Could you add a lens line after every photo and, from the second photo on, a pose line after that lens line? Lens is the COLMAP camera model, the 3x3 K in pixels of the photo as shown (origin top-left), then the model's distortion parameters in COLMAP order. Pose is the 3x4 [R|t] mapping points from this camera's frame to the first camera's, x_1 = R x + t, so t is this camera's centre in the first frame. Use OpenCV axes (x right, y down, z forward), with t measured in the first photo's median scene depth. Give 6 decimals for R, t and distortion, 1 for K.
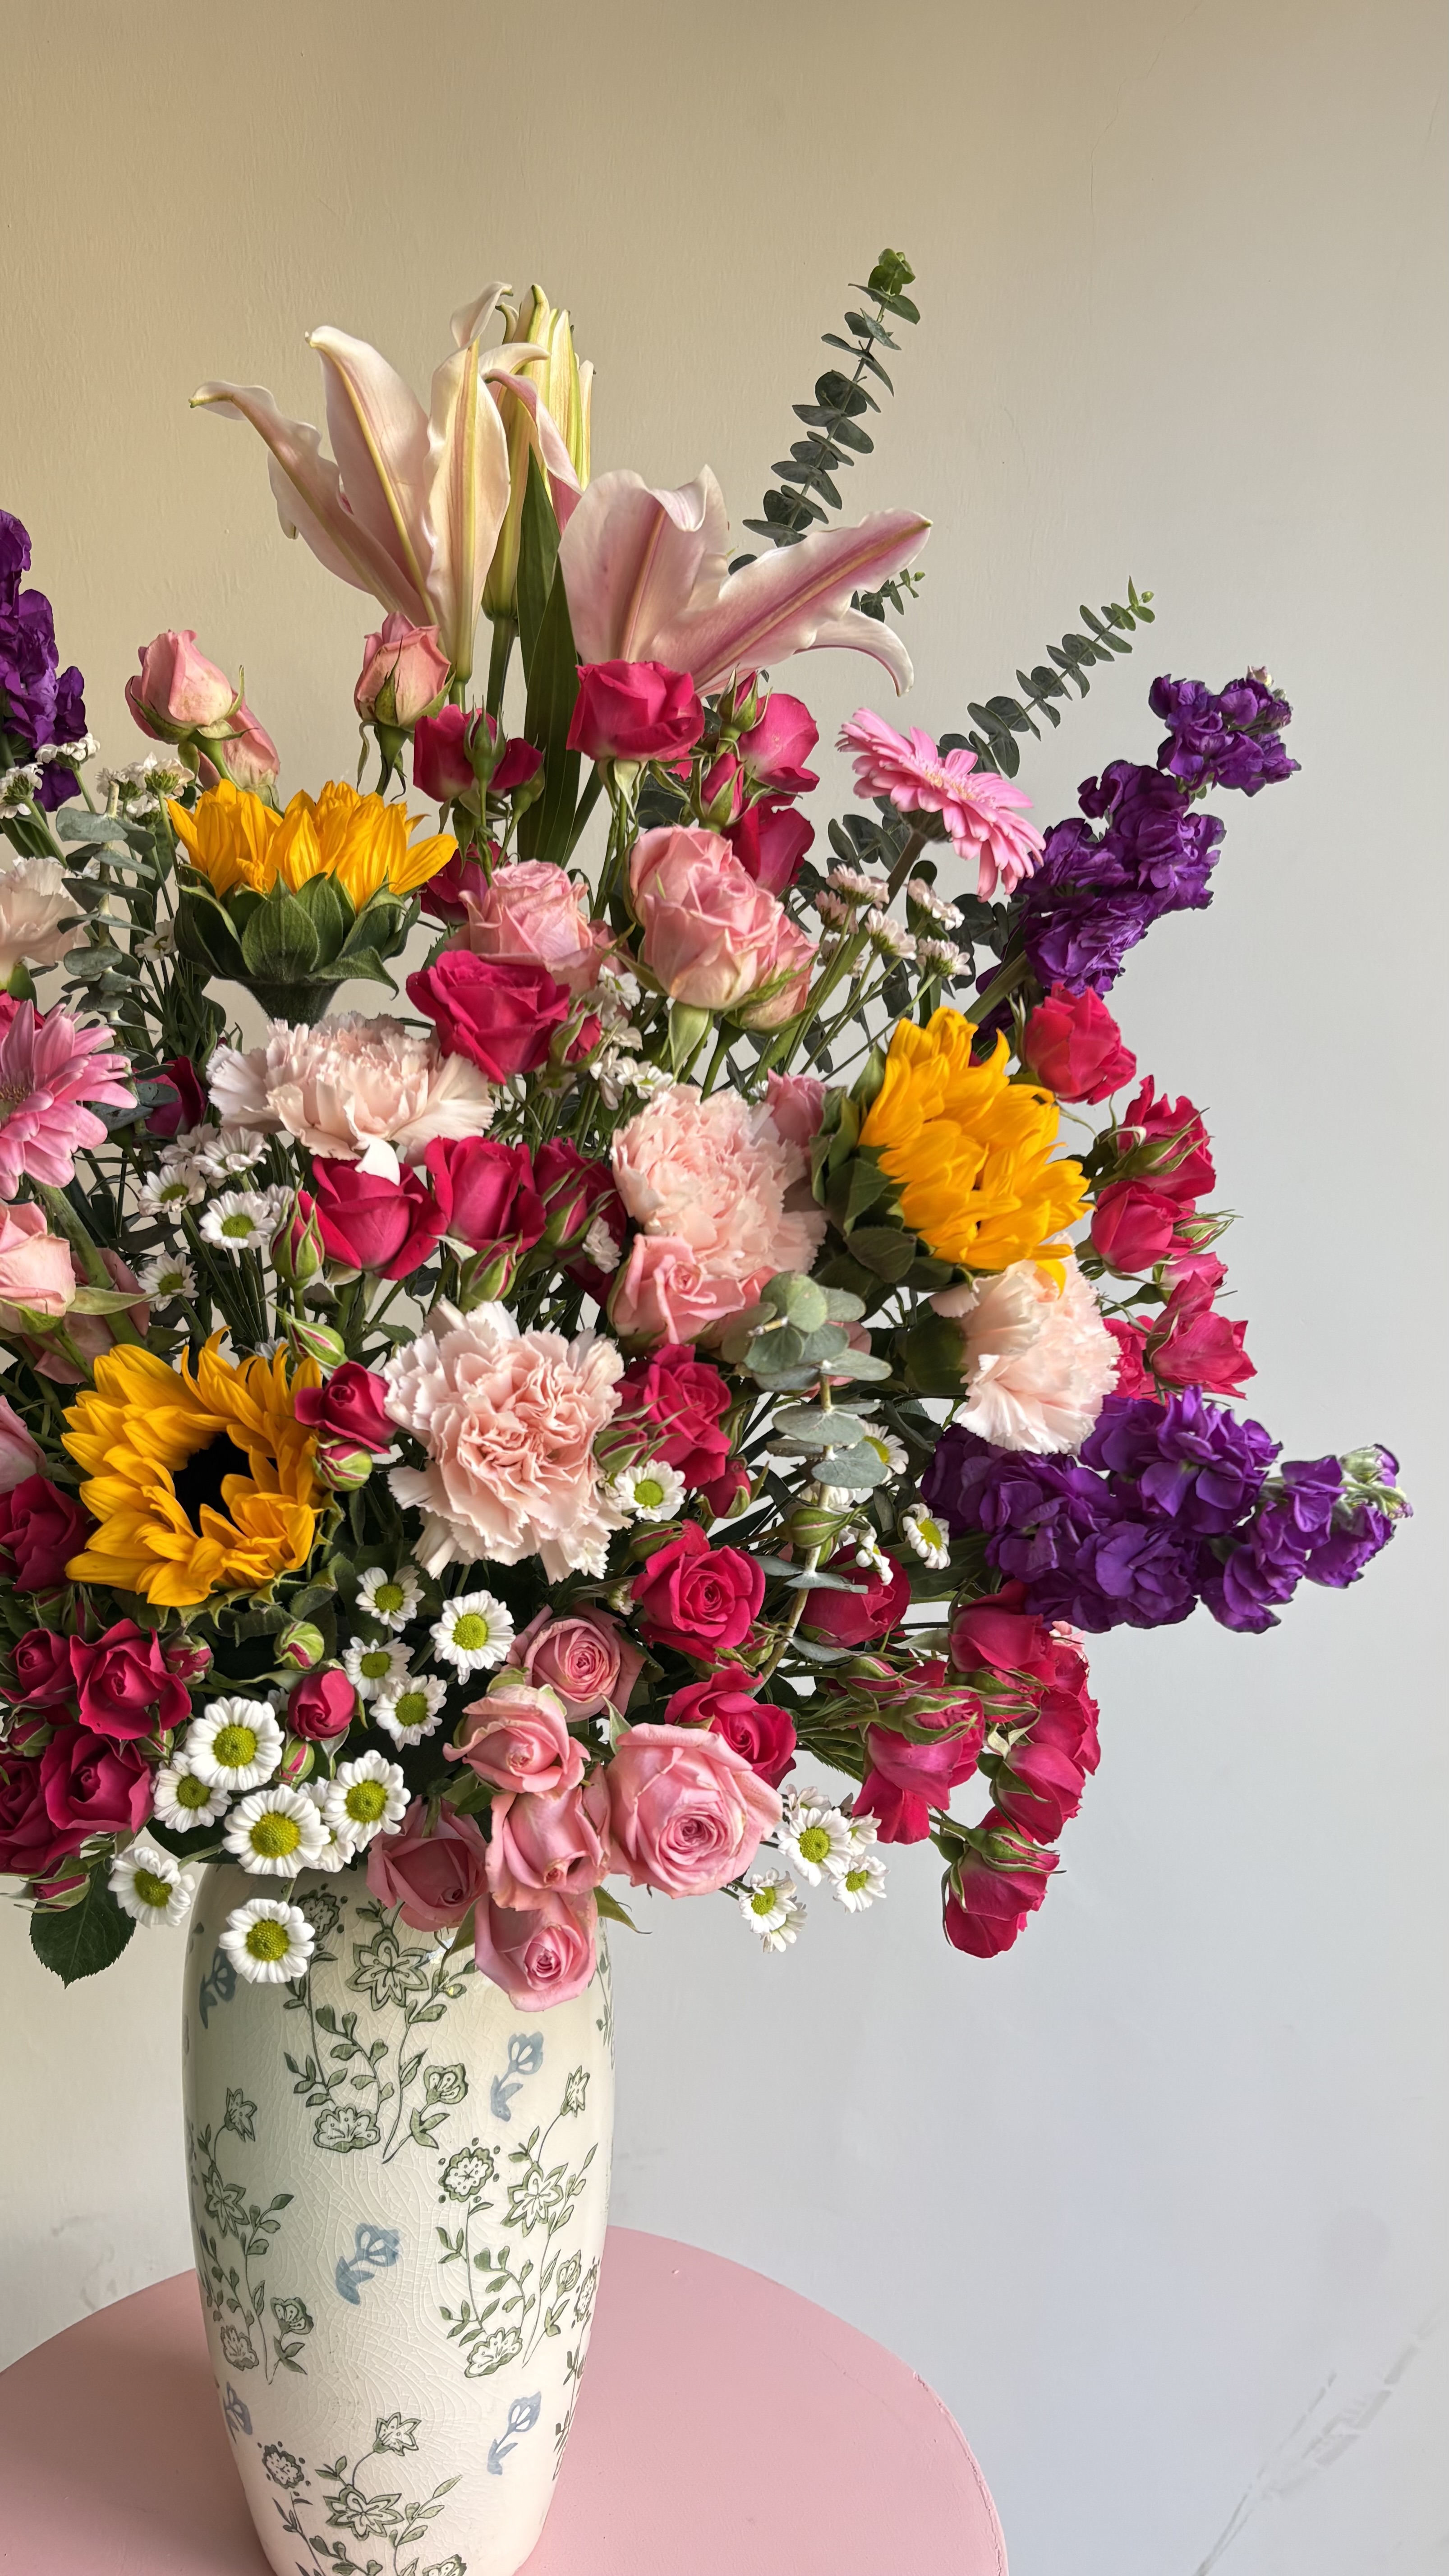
lens RADIAL K [[1955.5, 0, 744.5], [0, 1955.5, 1296.8], [0, 0, 1]] dist [0.058807, -0.084452]
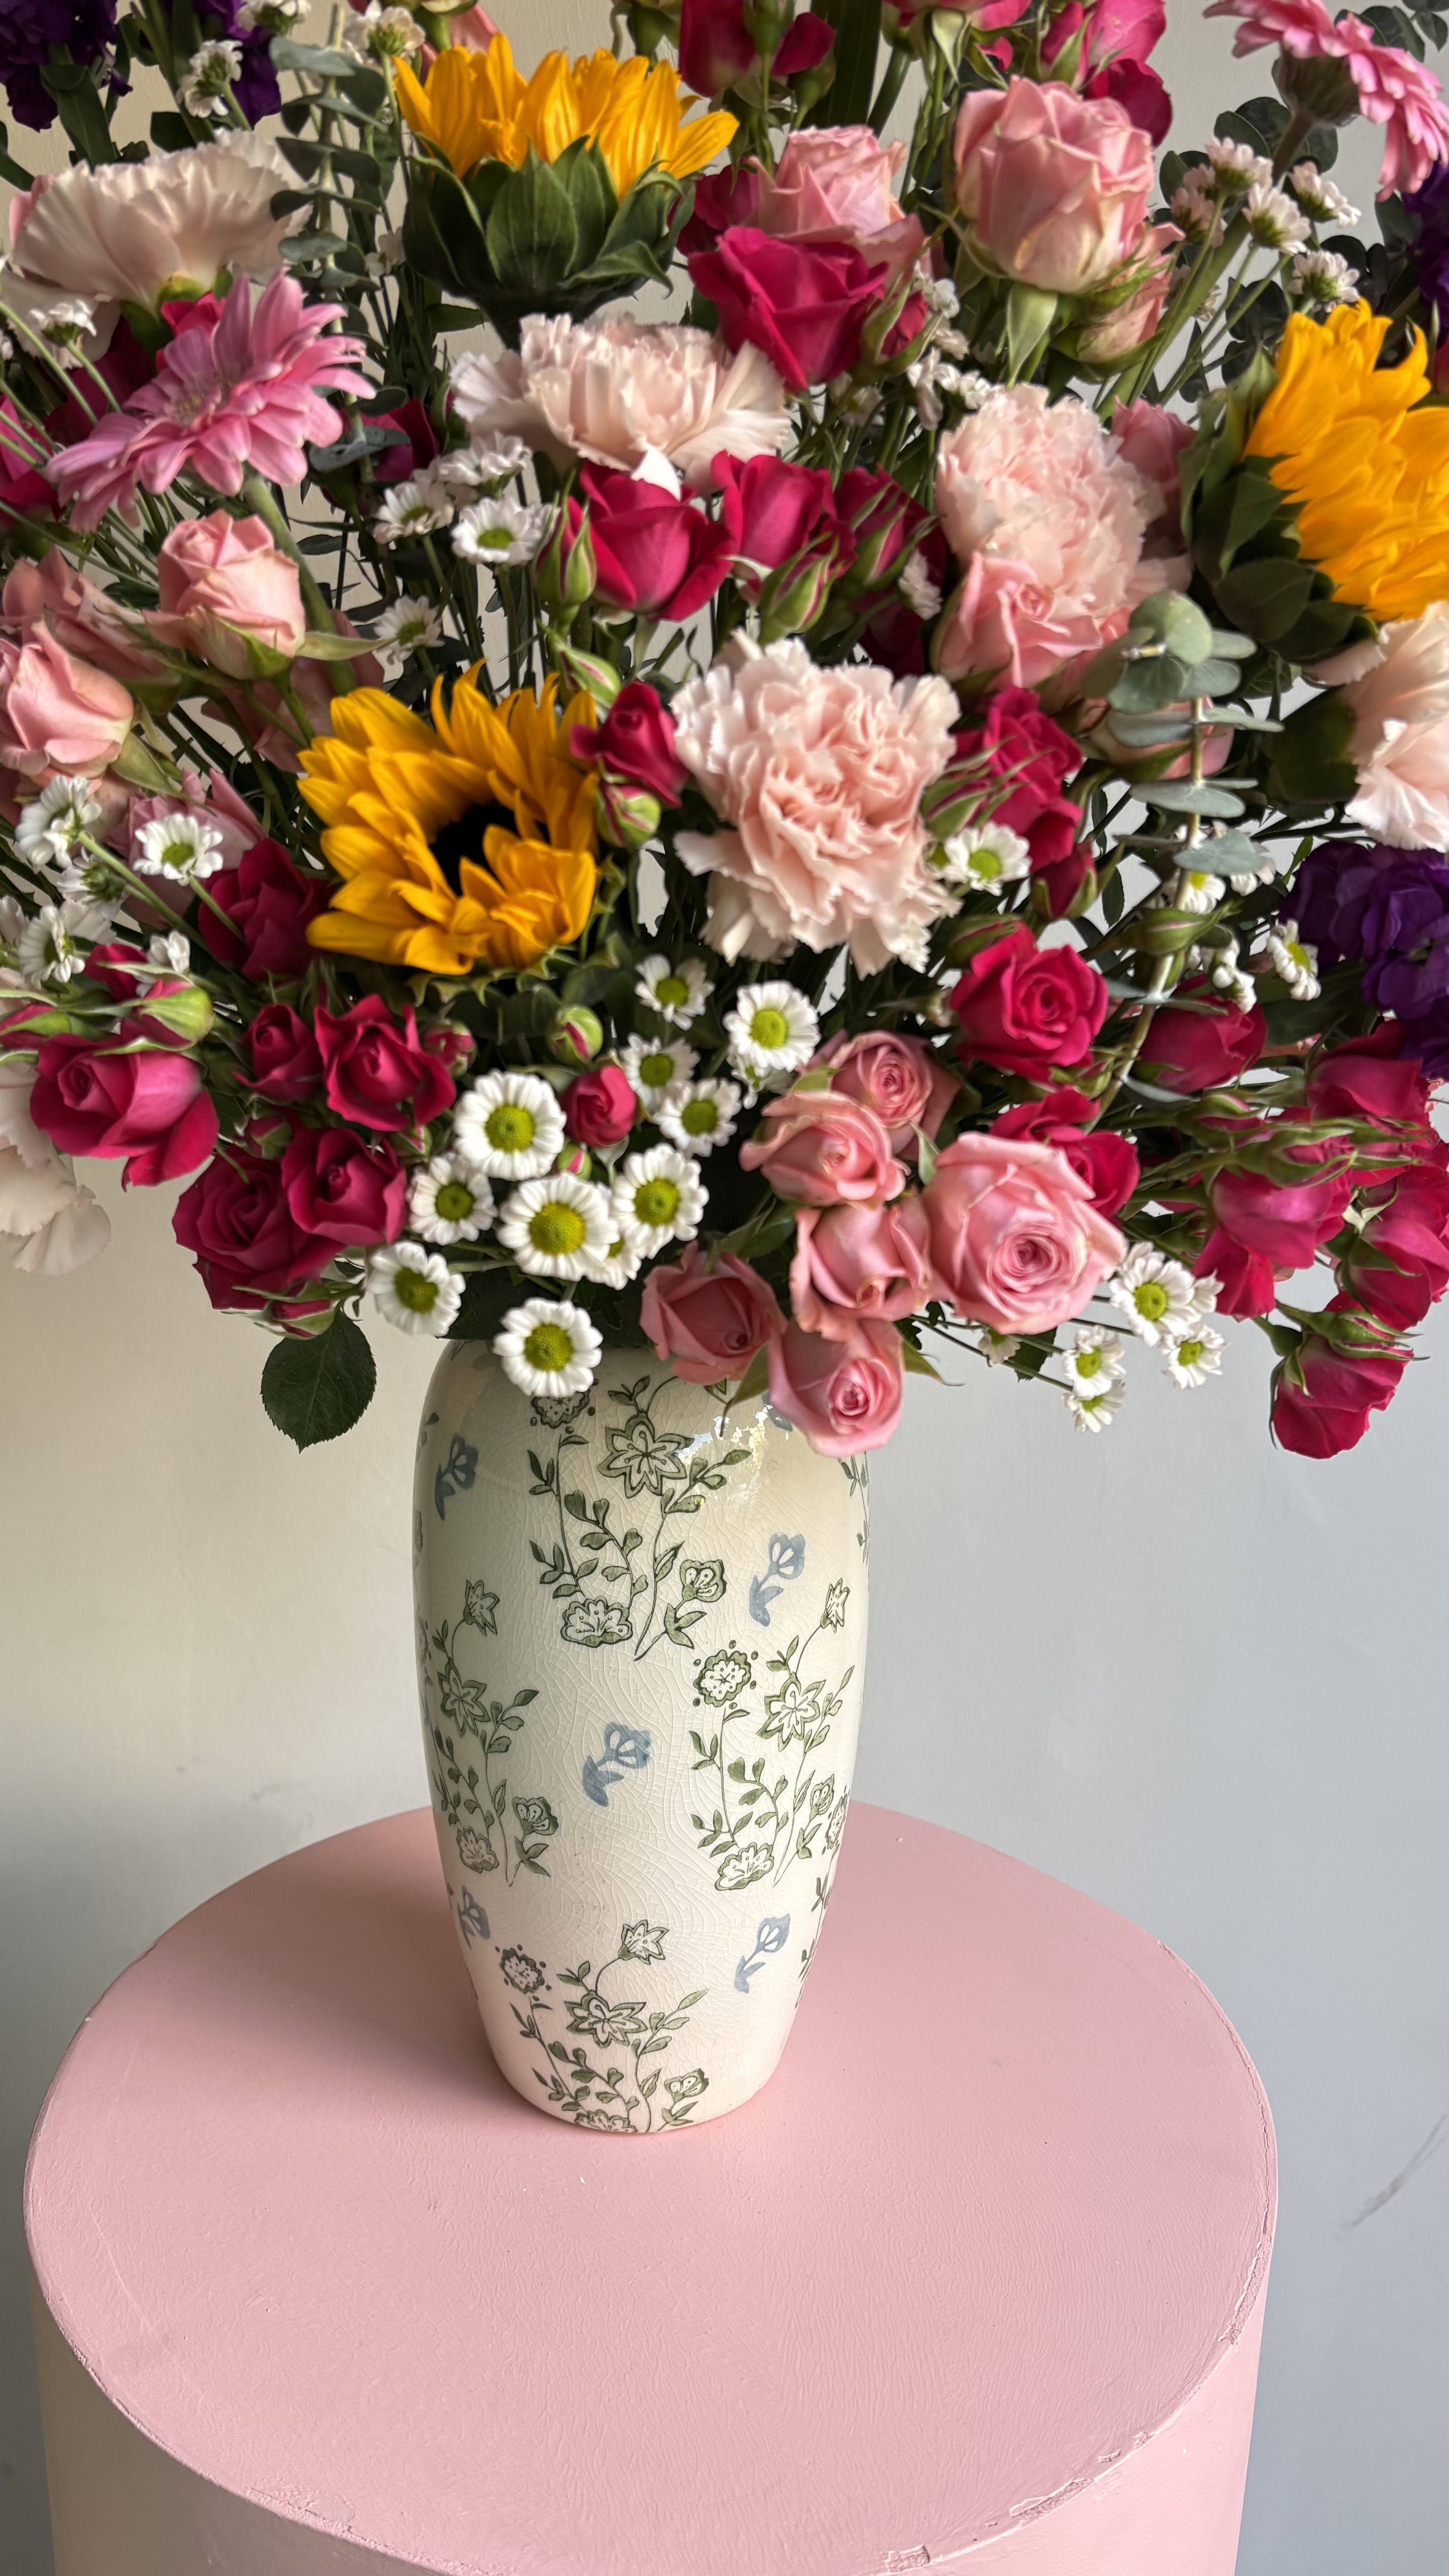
lens RADIAL K [[1955.5, 0, 718.9], [0, 1955.5, 1286.2], [0, 0, 1]] dist [0.058807, -0.084452]
pose [[0.996432, 0.026890, -0.080004, -0.078797], [-0.015701, 0.990401, 0.137331, 0.144996], [0.082929, -0.135585, 0.987289, 0.123320]]
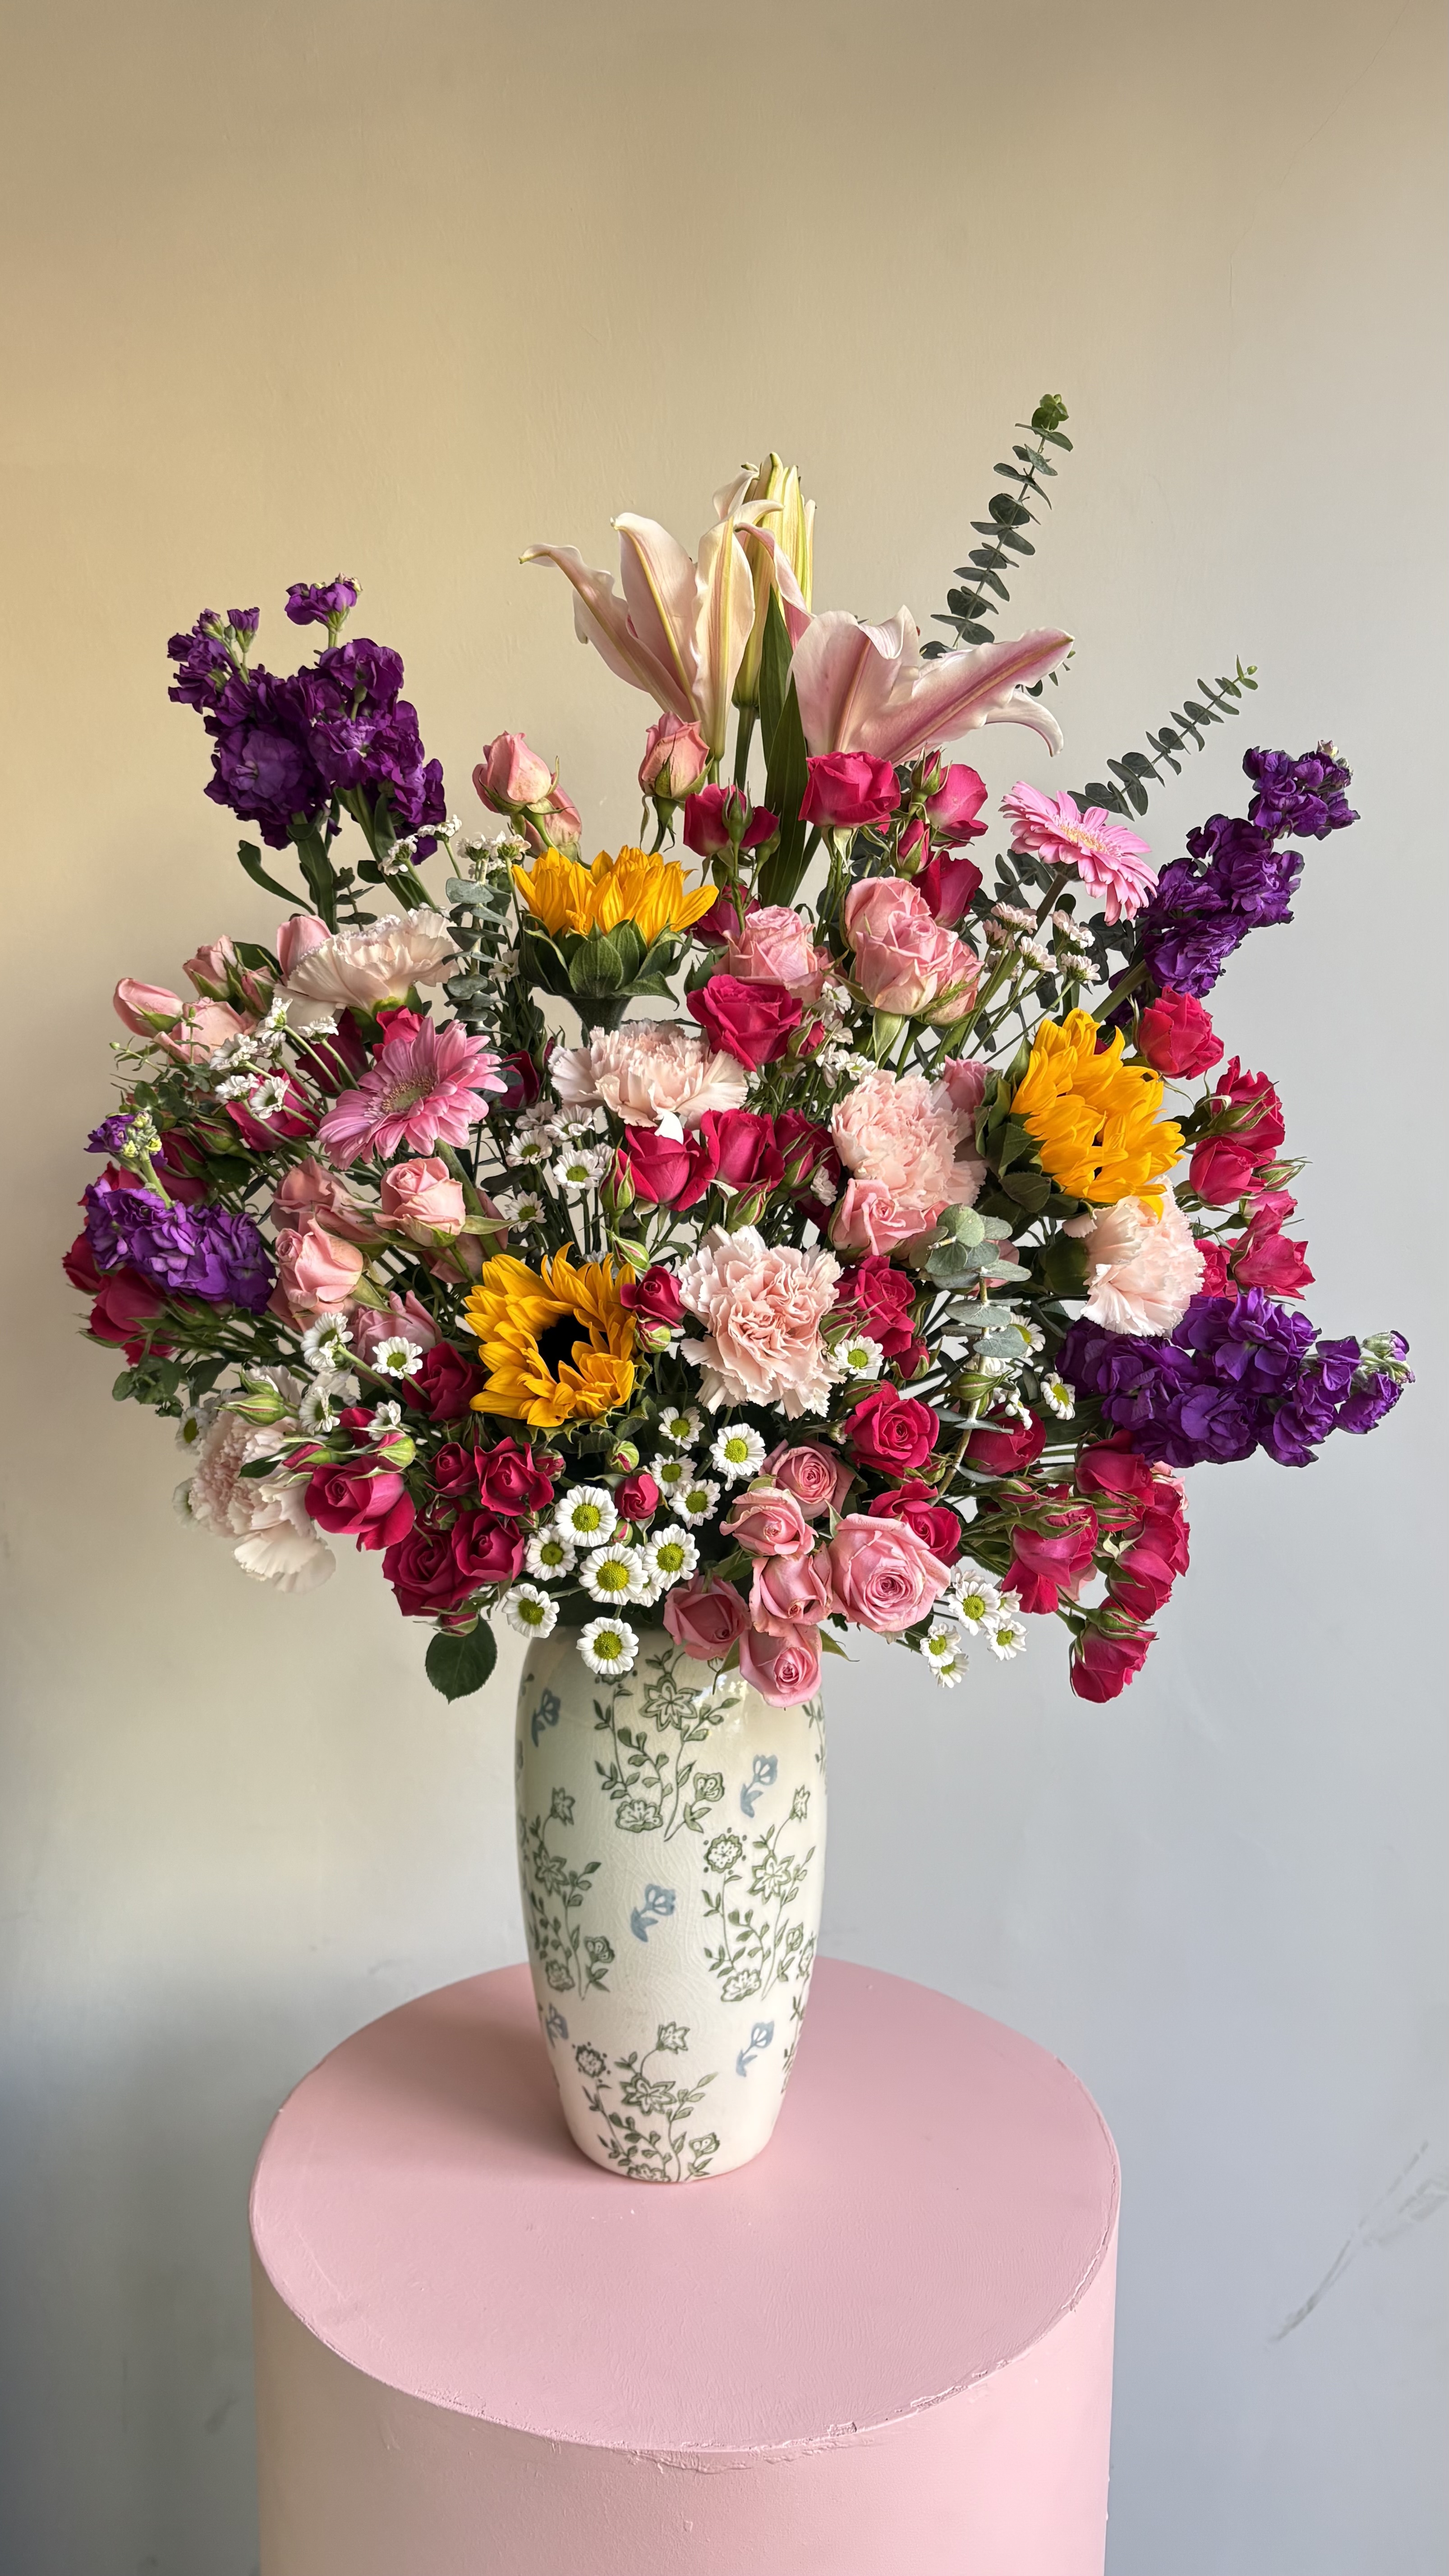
lens RADIAL K [[1955.5, 0, 721.1], [0, 1955.5, 1301.9], [0, 0, 1]] dist [0.058807, -0.084452]
pose [[0.994347, 0.005853, -0.106020, 0.002594], [-0.001969, 0.999324, 0.036702, 0.005435], [0.106163, -0.036286, 0.993686, -0.388729]]
